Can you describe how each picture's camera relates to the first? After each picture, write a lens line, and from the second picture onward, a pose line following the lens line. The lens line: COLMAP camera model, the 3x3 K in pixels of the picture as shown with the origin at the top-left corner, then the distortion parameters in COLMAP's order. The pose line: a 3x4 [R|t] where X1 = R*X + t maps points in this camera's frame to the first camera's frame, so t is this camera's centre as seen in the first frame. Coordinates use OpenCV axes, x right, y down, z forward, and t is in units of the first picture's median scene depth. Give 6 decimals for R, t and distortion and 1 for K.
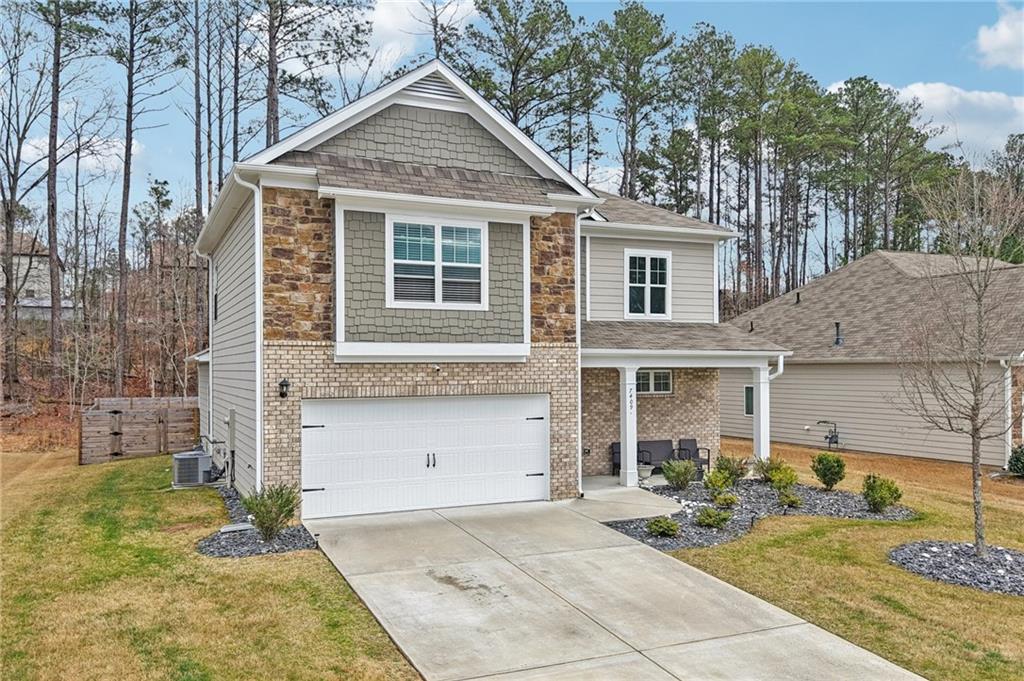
lens RADIAL K [[810.6, 0, 510.3], [0, 810.6, 360.1], [0, 0, 1]] dist [0.018857, 0.000954]
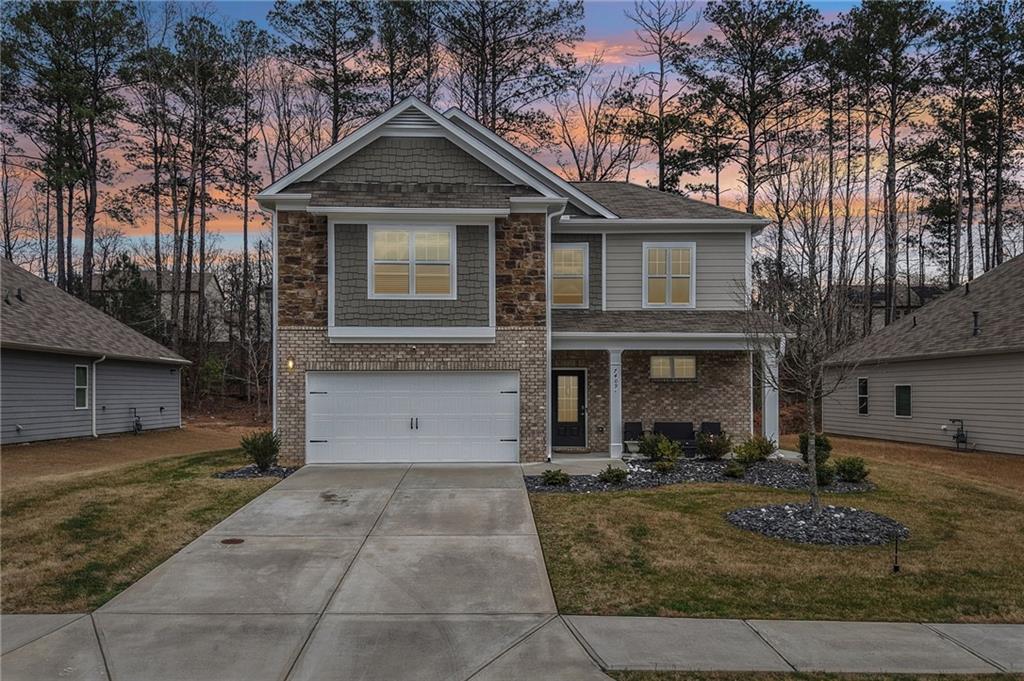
lens RADIAL K [[811.1, 0, 512.6], [0, 811.1, 384.6], [0, 0, 1]] dist [0.011388, -0.005604]
pose [[0.924366, 0.000505, -0.381507, 0.499977], [0.000368, 0.999997, 0.002216, 0.061135], [0.381507, -0.002189, 0.924363, -0.076288]]
